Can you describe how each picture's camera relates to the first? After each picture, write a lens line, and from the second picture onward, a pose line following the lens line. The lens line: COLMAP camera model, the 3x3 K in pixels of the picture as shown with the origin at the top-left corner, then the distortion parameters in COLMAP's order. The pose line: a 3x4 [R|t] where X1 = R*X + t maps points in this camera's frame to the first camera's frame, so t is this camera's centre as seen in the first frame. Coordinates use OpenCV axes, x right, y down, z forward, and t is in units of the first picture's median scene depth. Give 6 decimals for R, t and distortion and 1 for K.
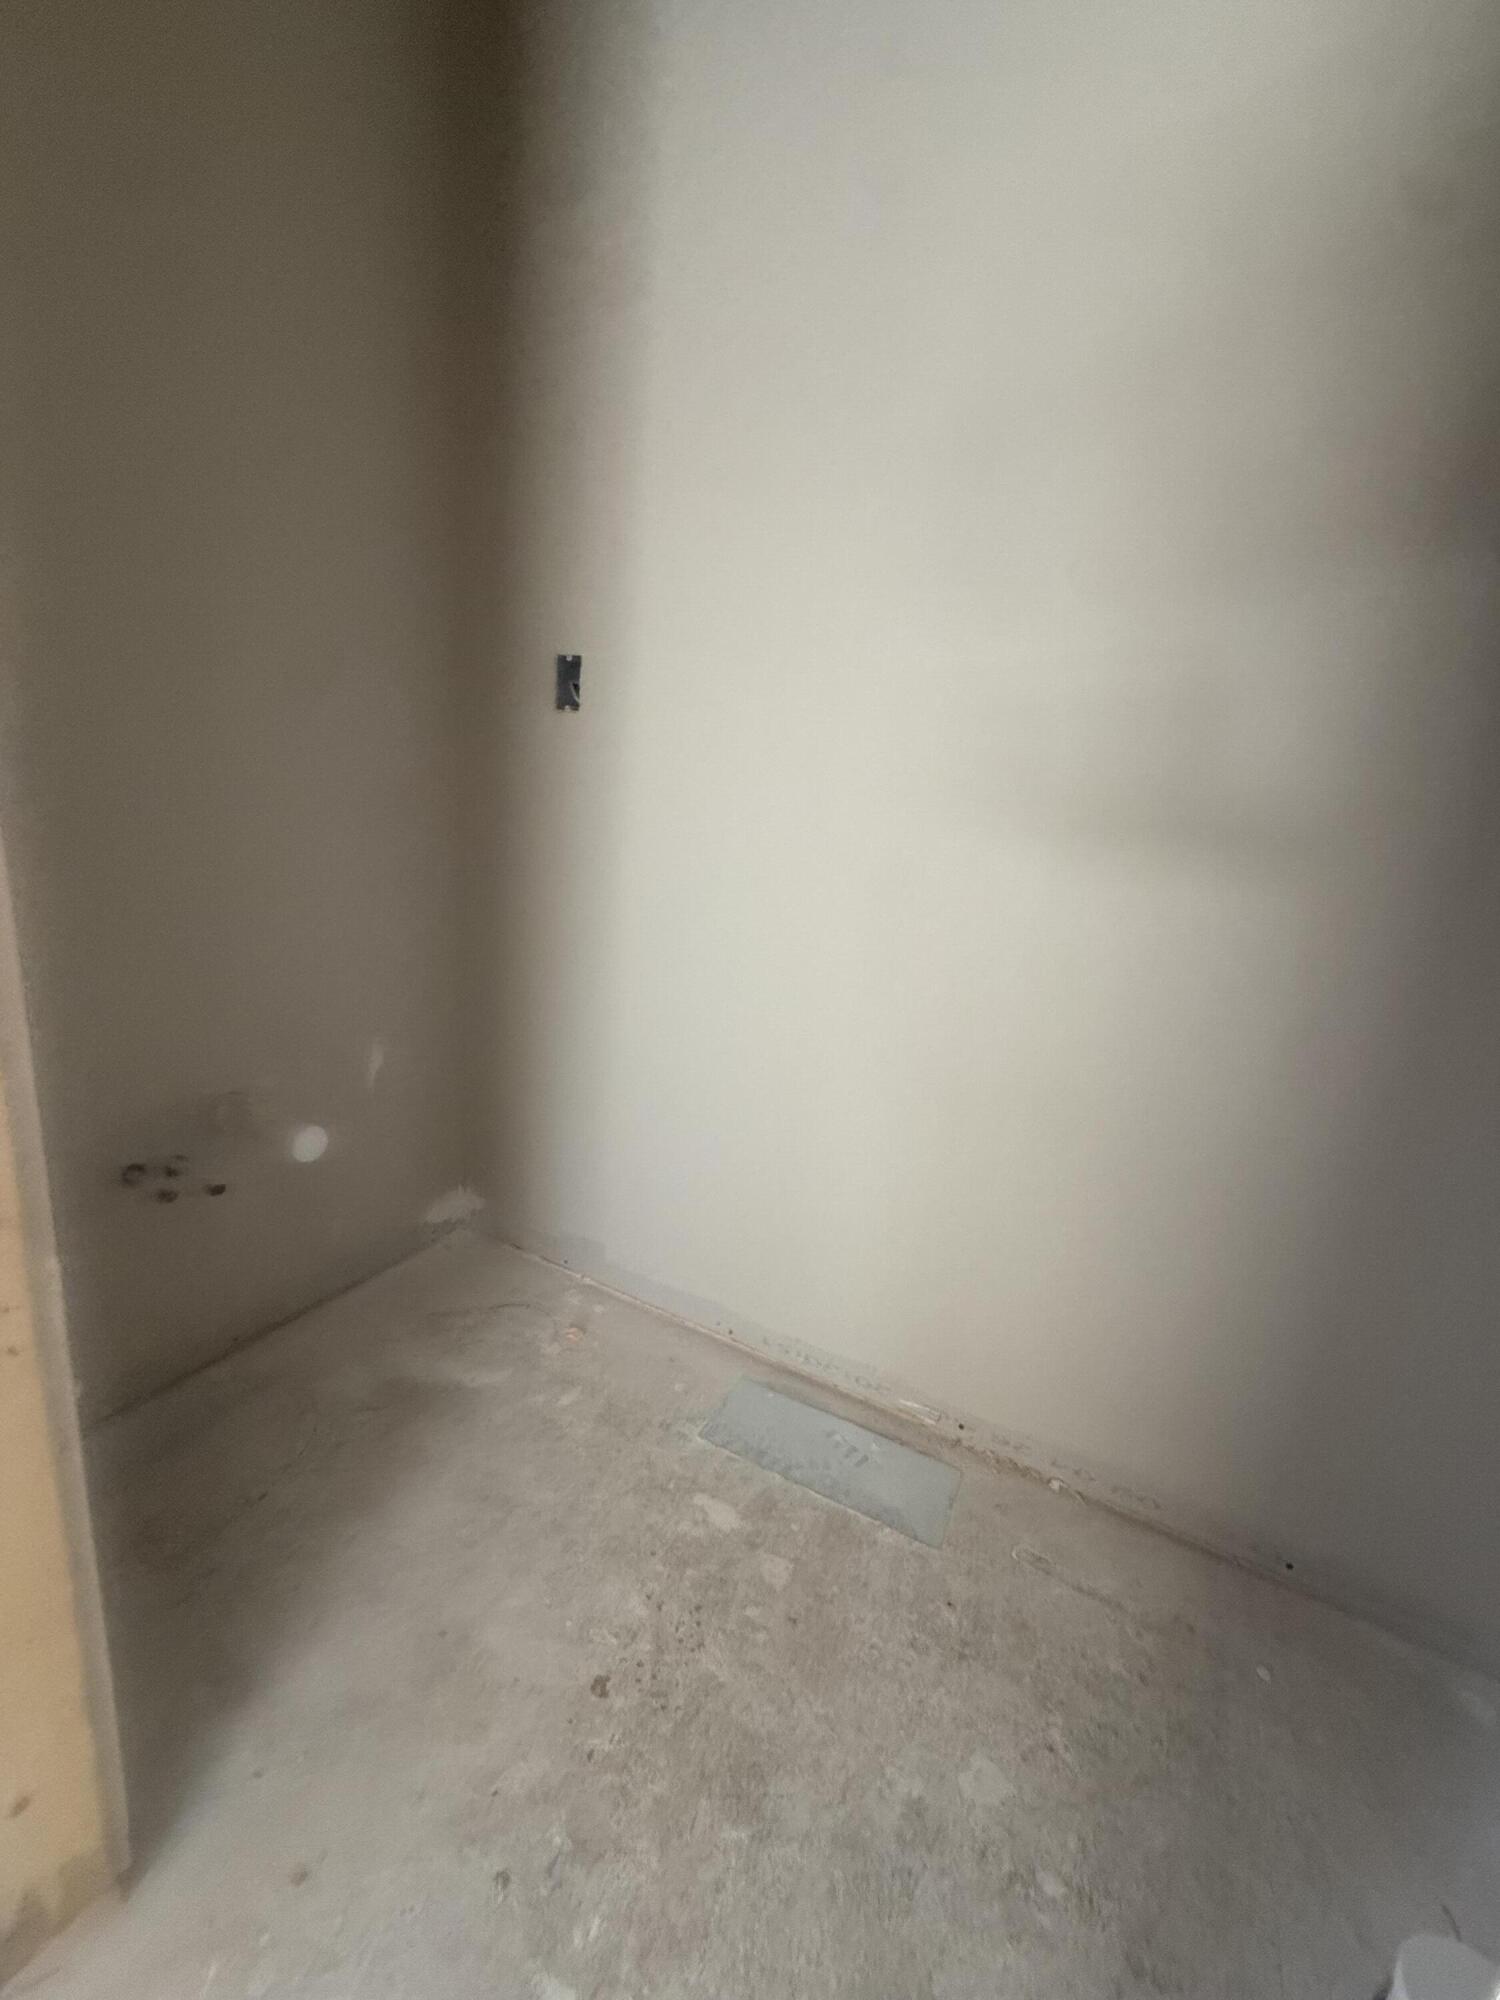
lens RADIAL K [[803.2, 0, 746.8], [0, 803.2, 1001.7], [0, 0, 1]] dist [0.001818, 0.000753]
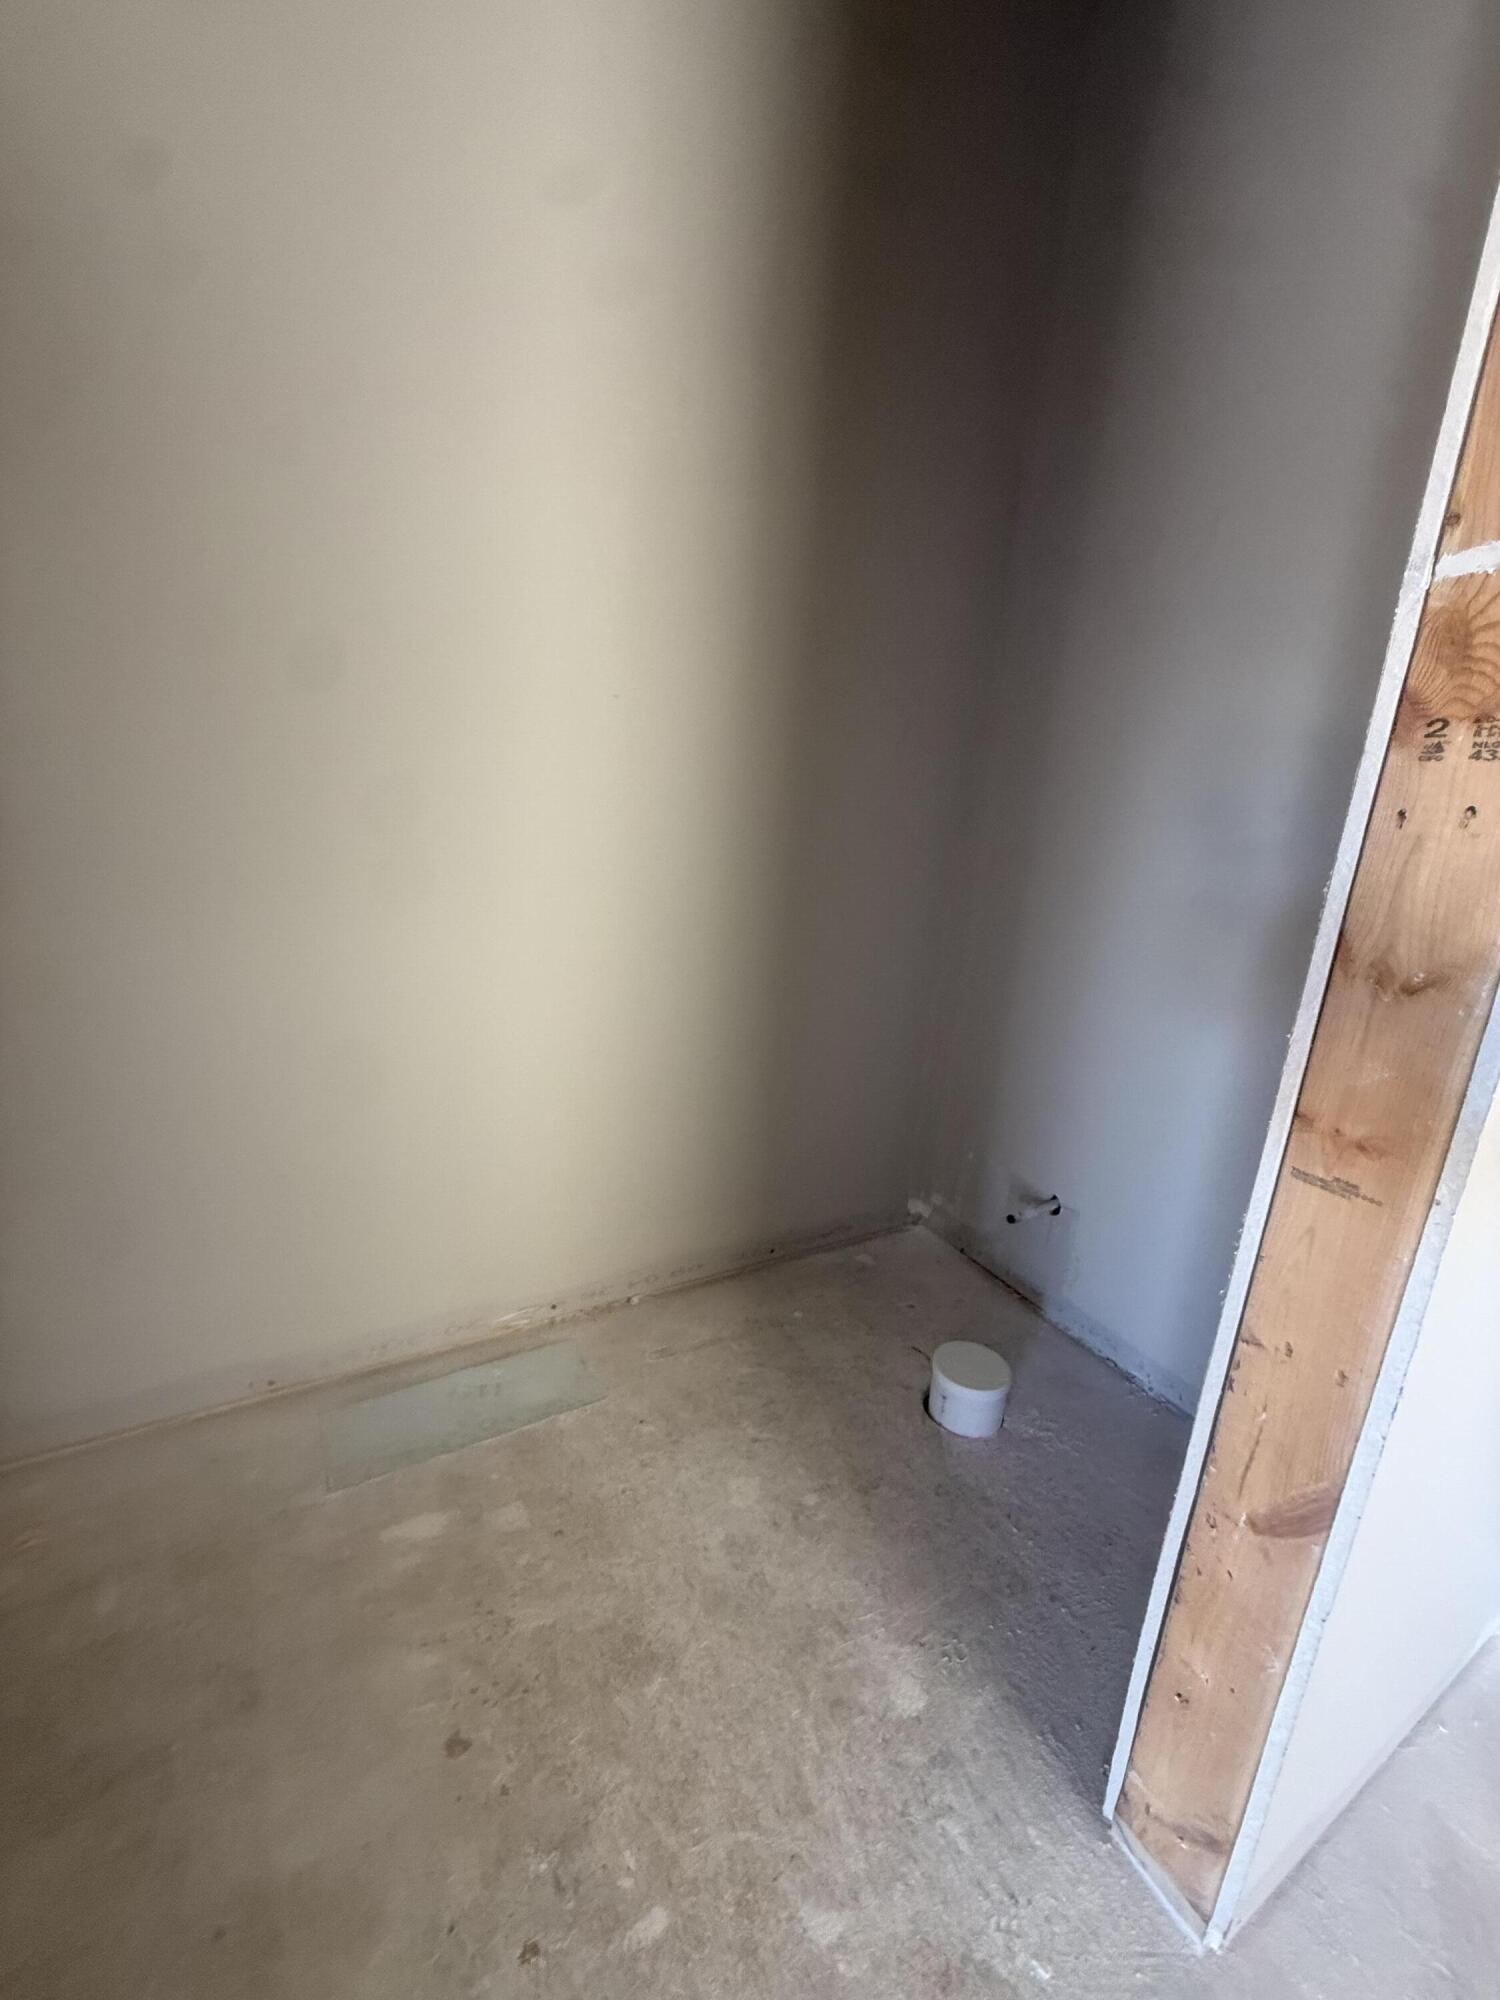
lens RADIAL K [[803.2, 0, 744.7], [0, 803.2, 998.3], [0, 0, 1]] dist [0.001818, 0.000753]
pose [[0.539259, -0.252069, 0.803530, -0.518867], [0.183486, 0.966398, 0.180020, -0.036850], [-0.821908, 0.050359, 0.567391, 0.205611]]
